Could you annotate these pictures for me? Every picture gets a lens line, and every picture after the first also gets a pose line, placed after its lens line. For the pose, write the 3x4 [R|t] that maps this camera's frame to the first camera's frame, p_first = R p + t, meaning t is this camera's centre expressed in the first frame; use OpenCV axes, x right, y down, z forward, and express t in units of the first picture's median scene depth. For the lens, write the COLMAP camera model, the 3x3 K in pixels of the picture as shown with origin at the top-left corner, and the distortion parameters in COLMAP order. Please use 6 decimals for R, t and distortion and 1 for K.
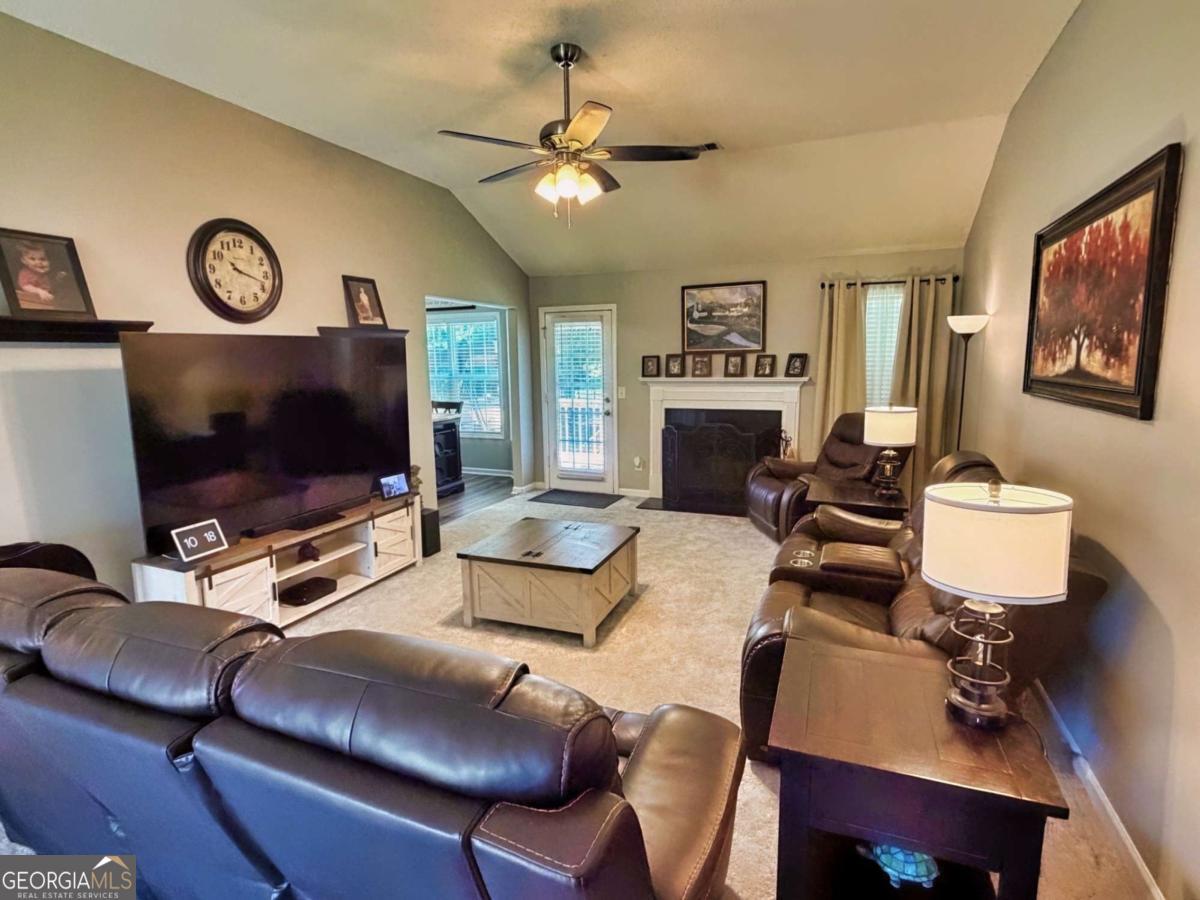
lens RADIAL K [[606.1, 0, 598.8], [0, 606.1, 446.9], [0, 0, 1]] dist [-0.003563, -0.000176]
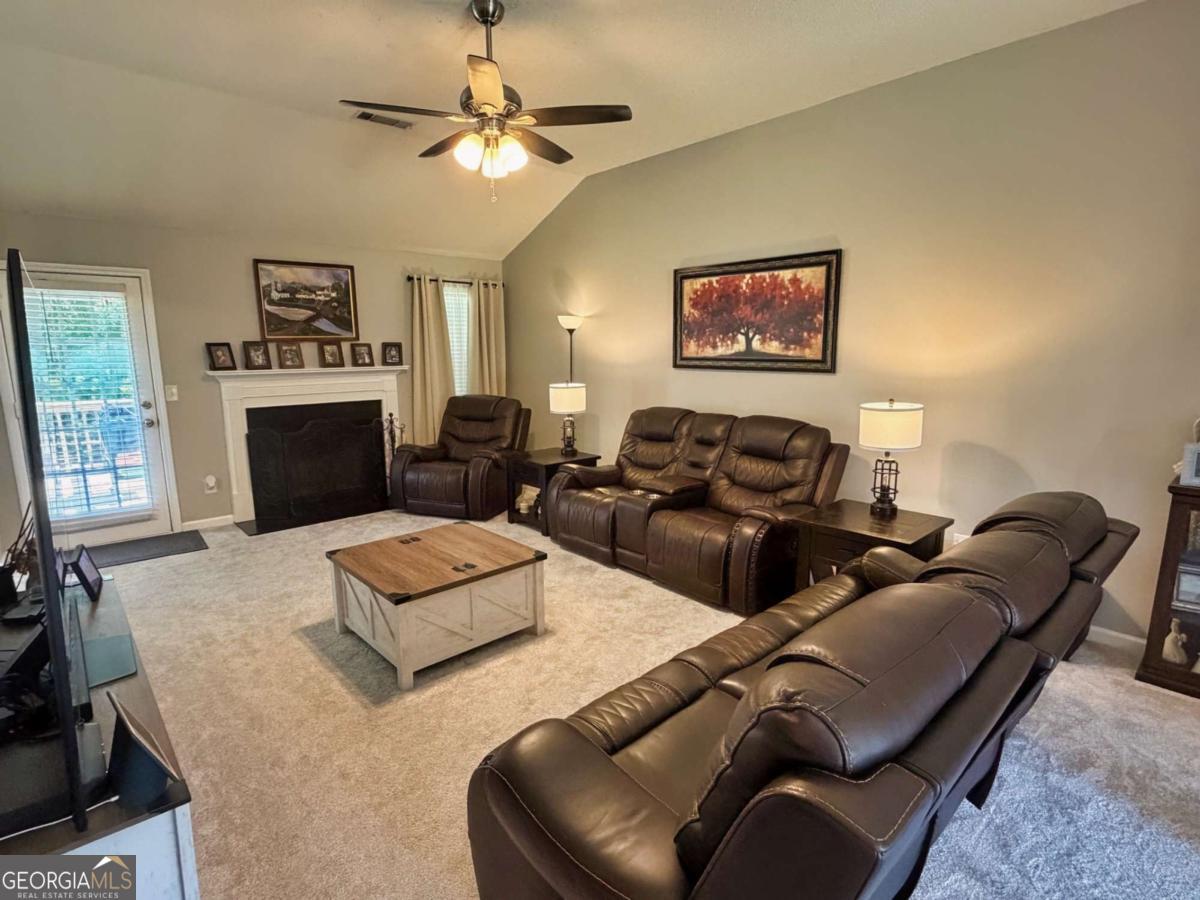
lens RADIAL K [[606.1, 0, 594.9], [0, 606.1, 448.4], [0, 0, 1]] dist [-0.003563, -0.000176]
pose [[0.436149, -0.140947, 0.888768, -0.436457], [0.129706, 0.987190, 0.092904, -0.027518], [-0.890478, 0.074759, 0.448844, 0.241759]]
